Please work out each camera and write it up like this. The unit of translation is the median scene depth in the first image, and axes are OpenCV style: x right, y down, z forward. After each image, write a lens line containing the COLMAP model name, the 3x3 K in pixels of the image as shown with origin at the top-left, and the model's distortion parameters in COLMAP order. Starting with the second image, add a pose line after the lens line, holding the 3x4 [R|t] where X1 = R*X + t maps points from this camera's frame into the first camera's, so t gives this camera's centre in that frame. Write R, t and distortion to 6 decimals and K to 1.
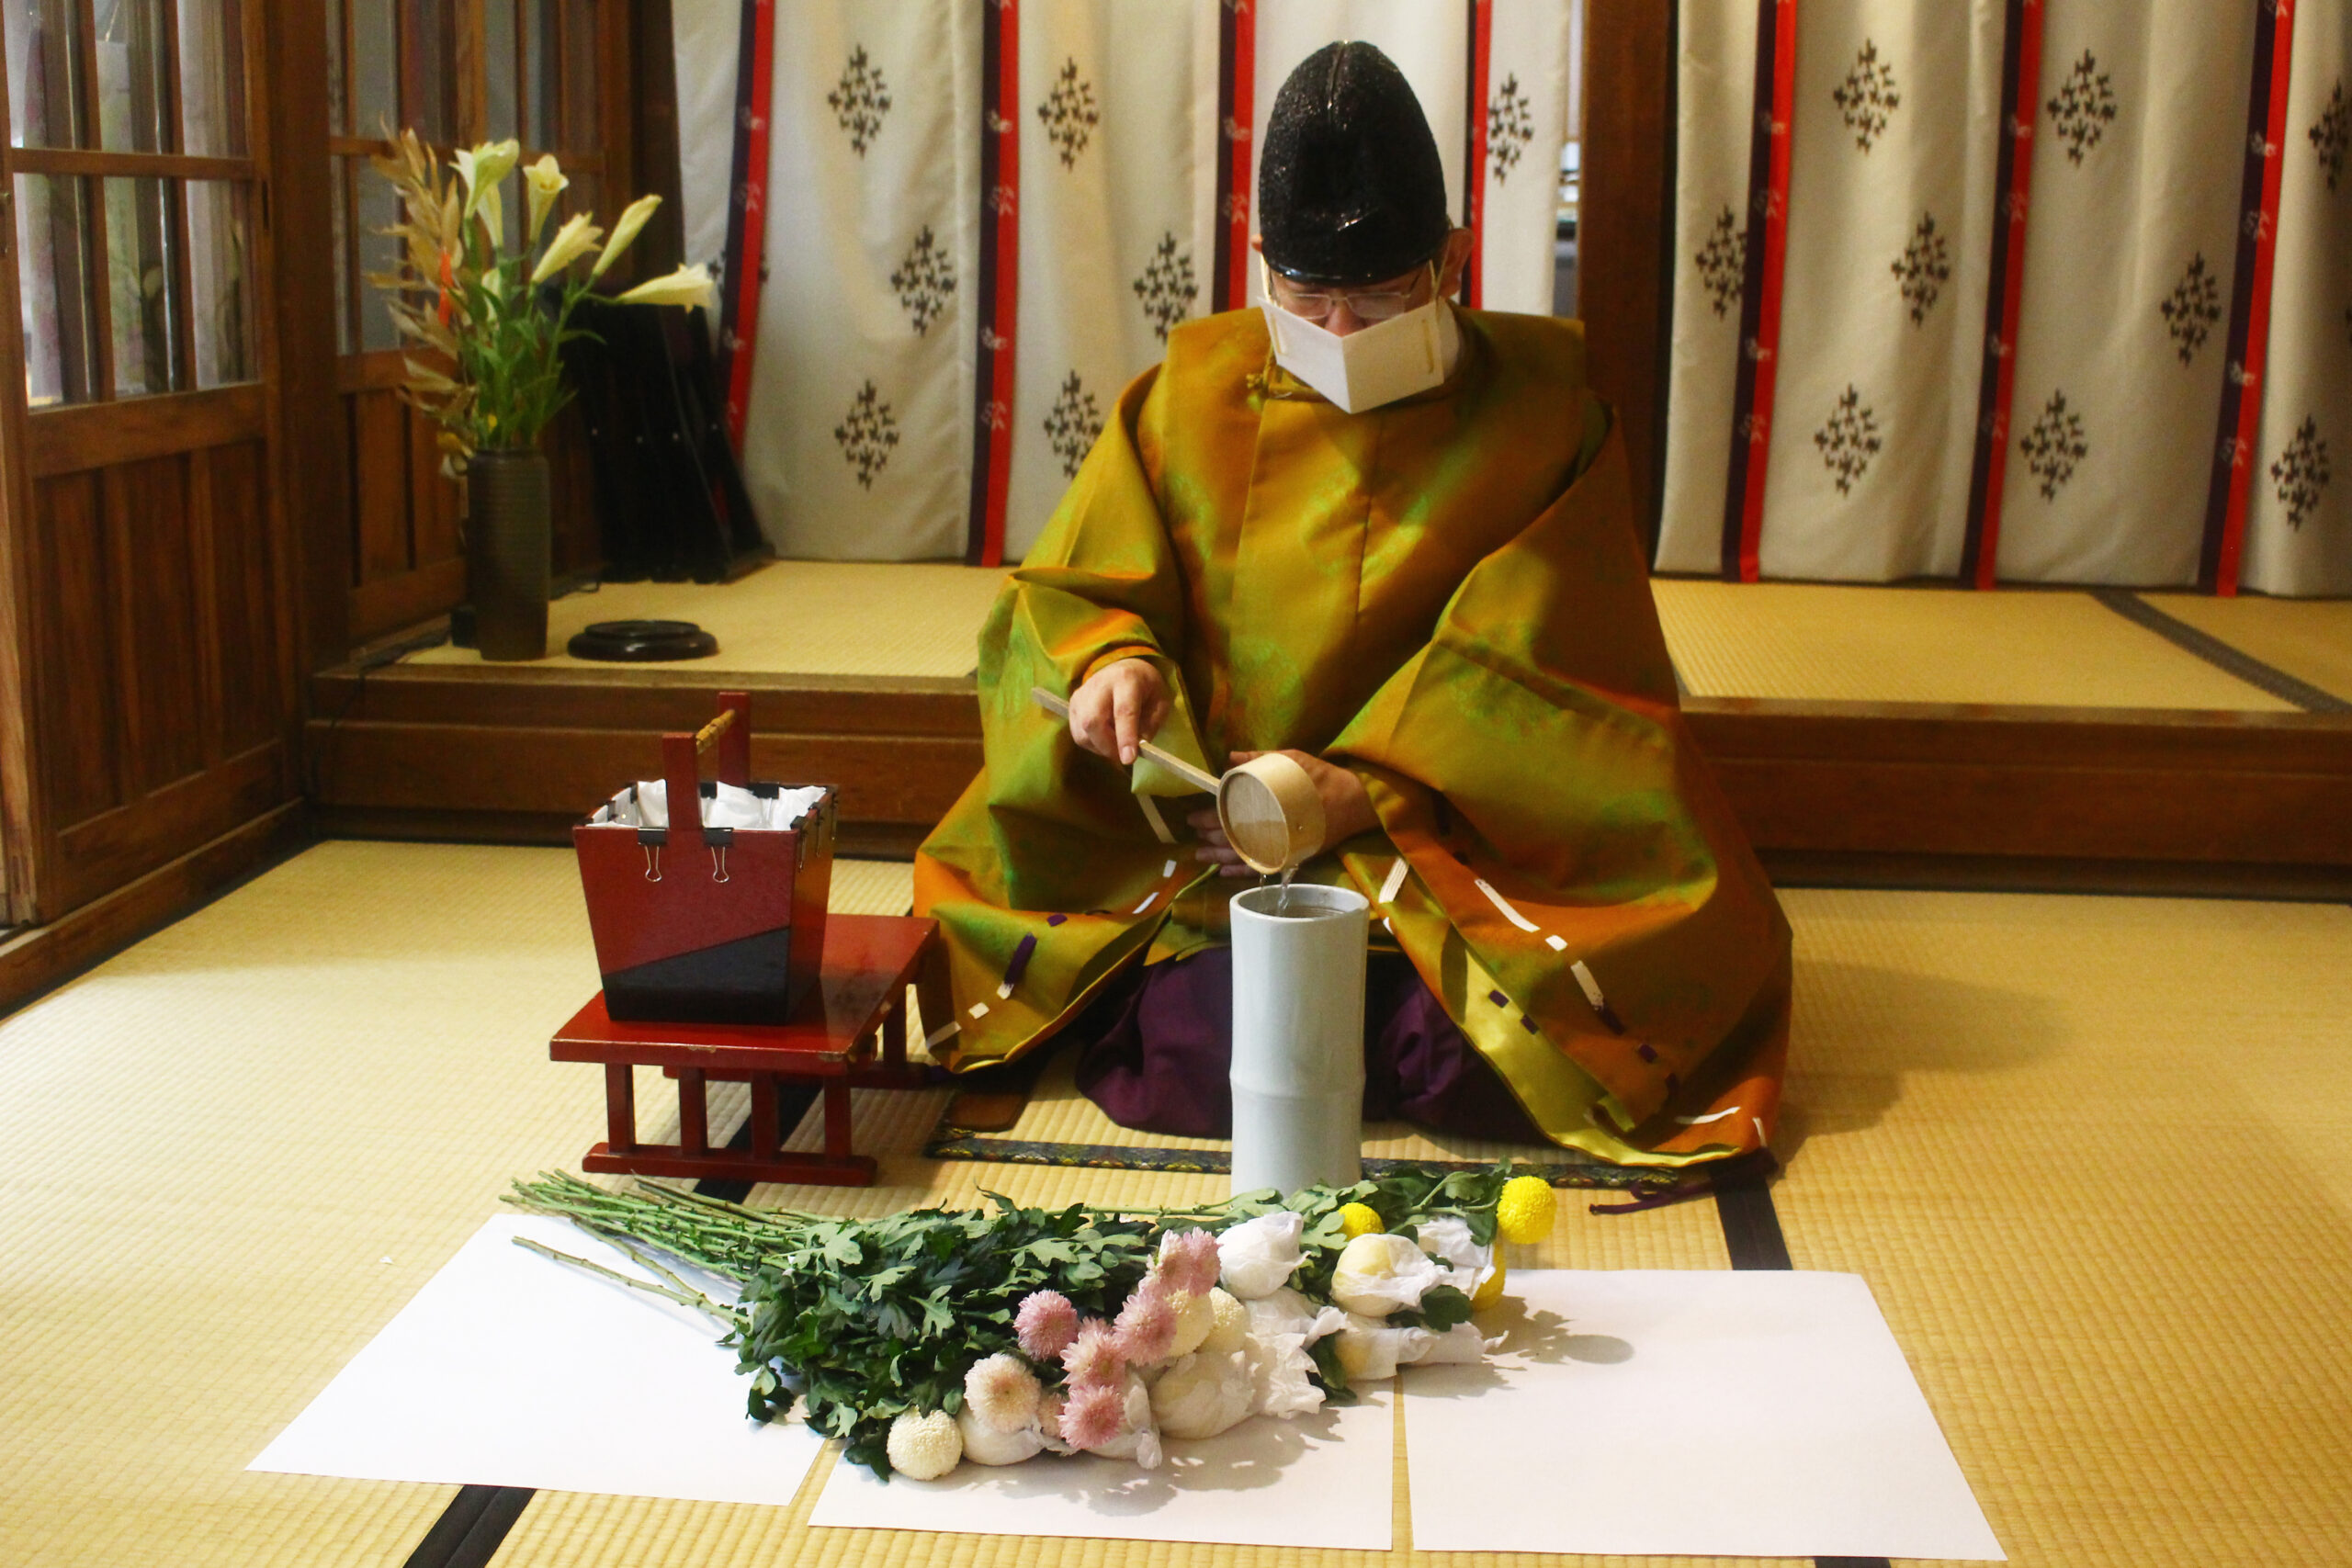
lens RADIAL K [[2844.0, 0, 1171.5], [0, 2844.0, 825.6], [0, 0, 1]] dist [-0.137968, 0.196923]
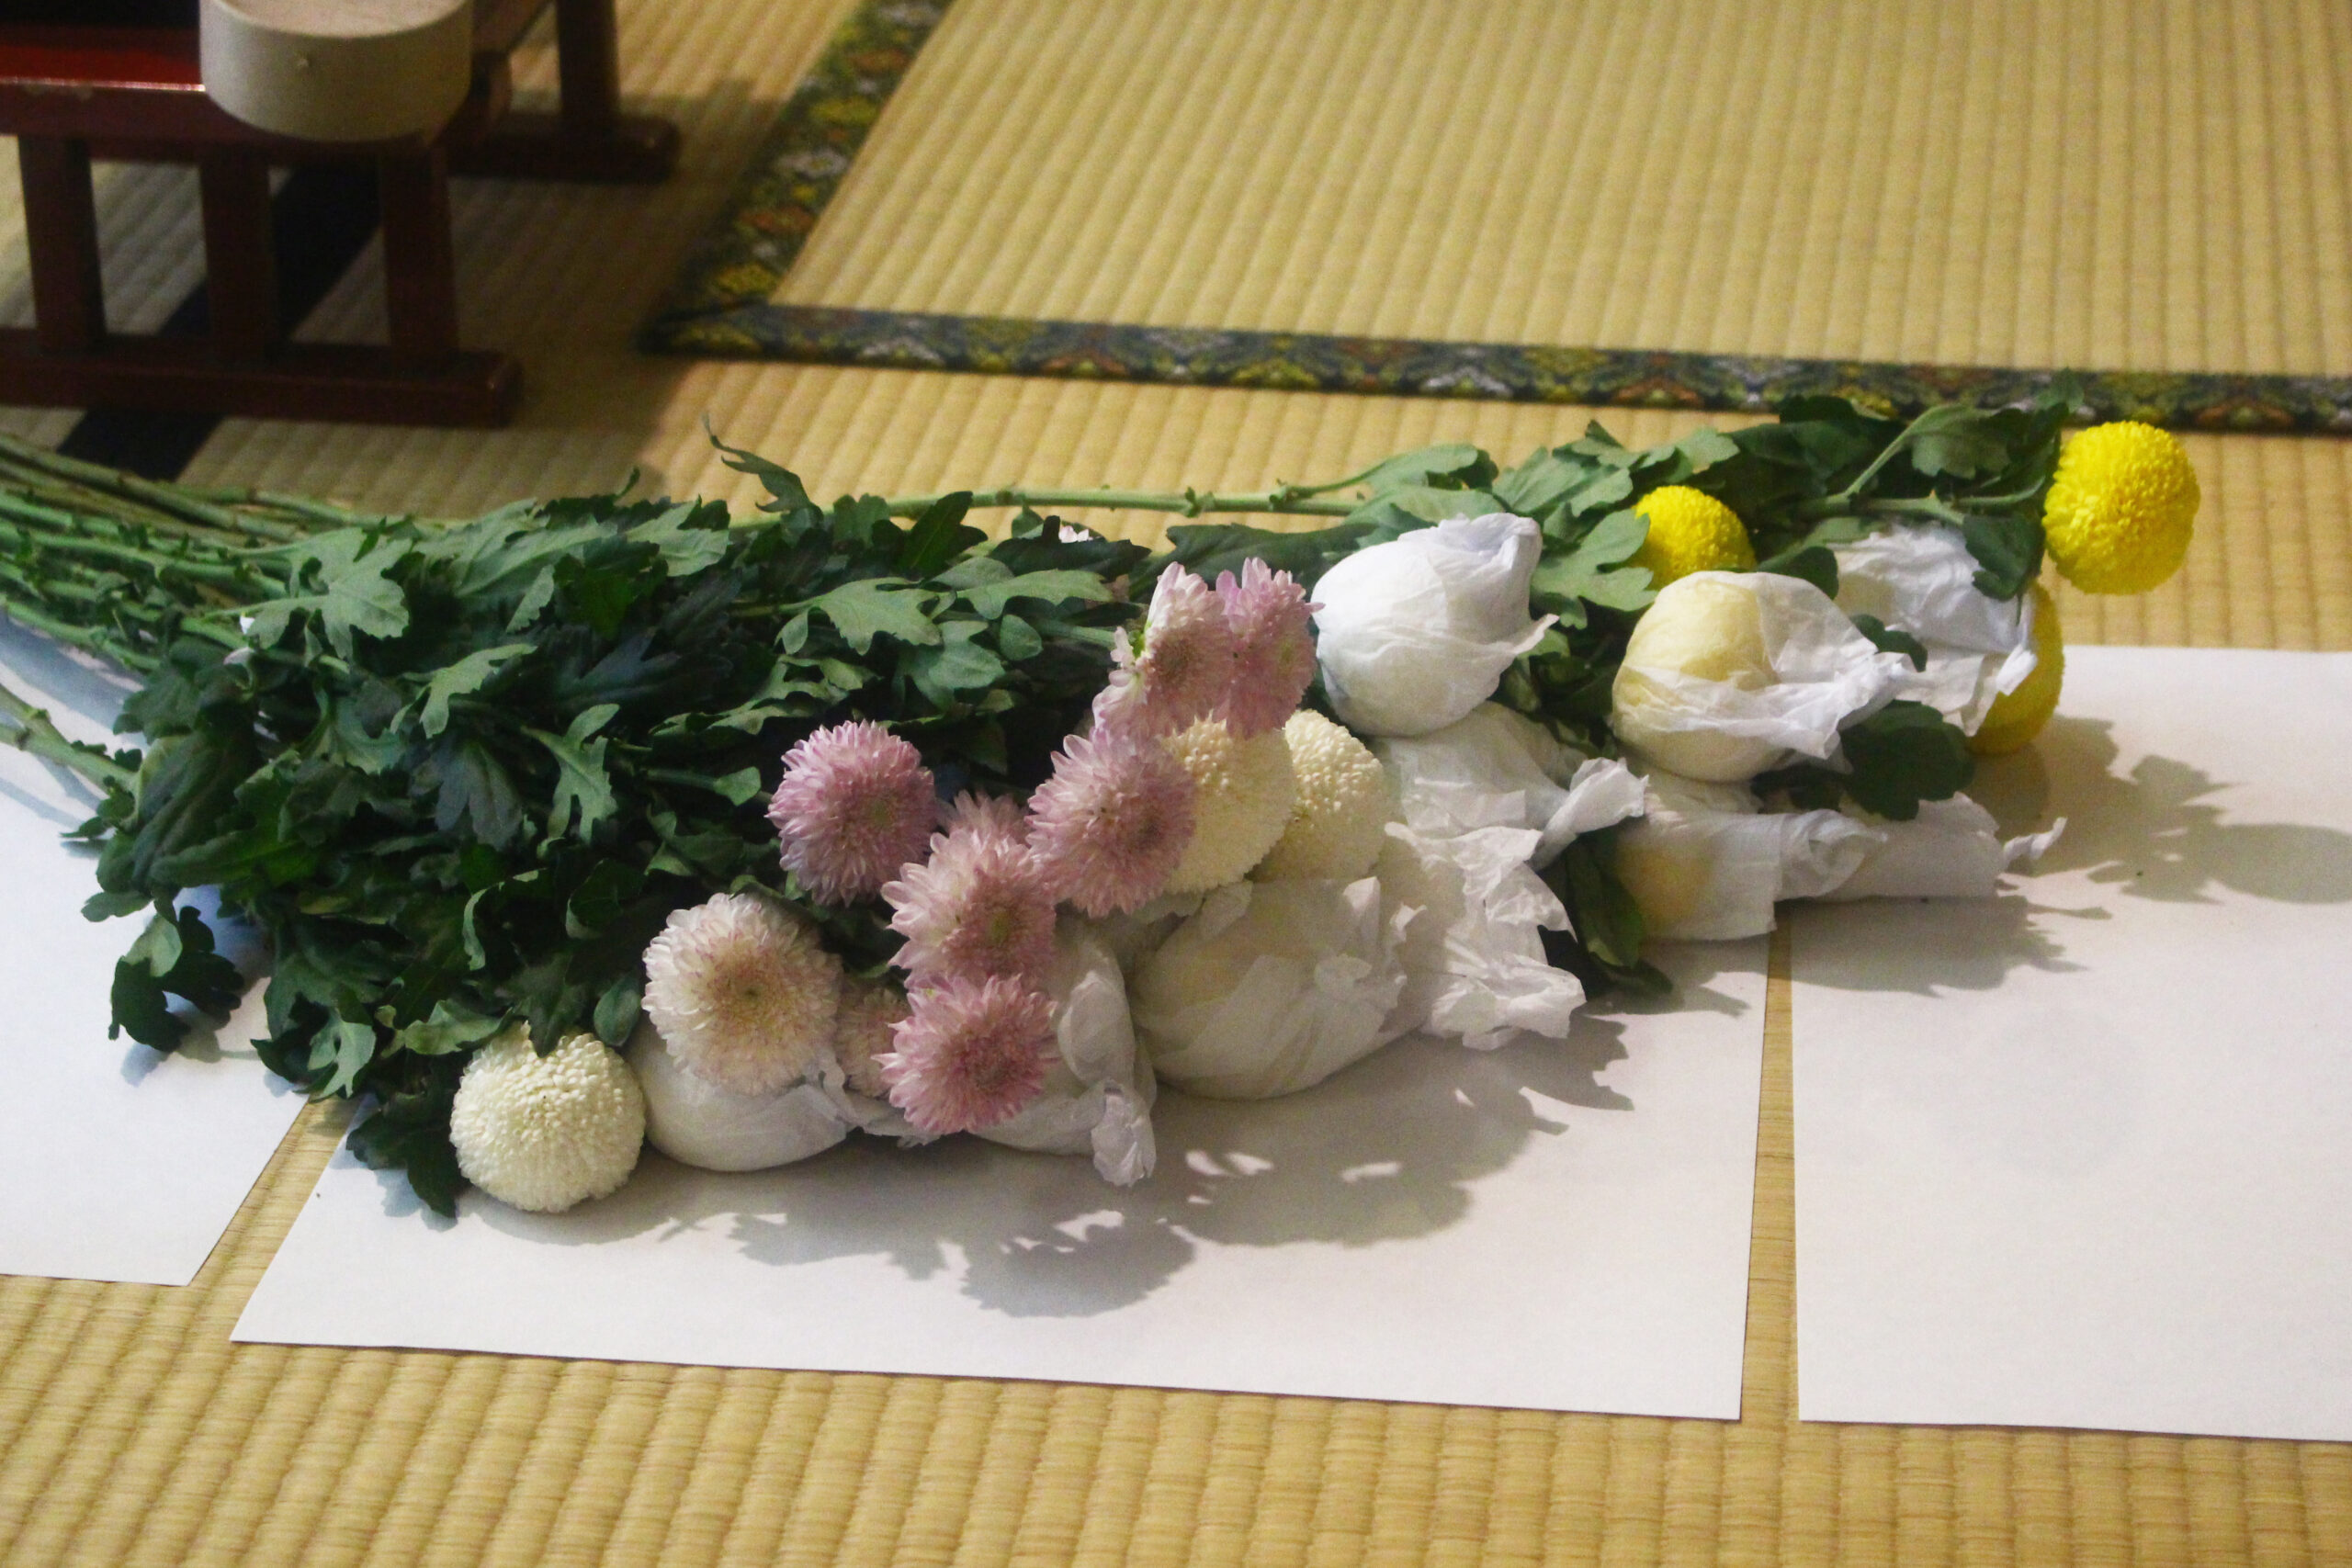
lens RADIAL K [[5797.8, 0, 1176.0], [0, 5797.8, 784.0], [0, 0, 1]] dist [-0.061621, 0.371365]
pose [[0.999182, 0.003520, -0.040291, 0.023668], [0.004681, 0.979446, 0.201653, 0.010171], [0.040172, -0.201676, 0.978628, 0.176751]]
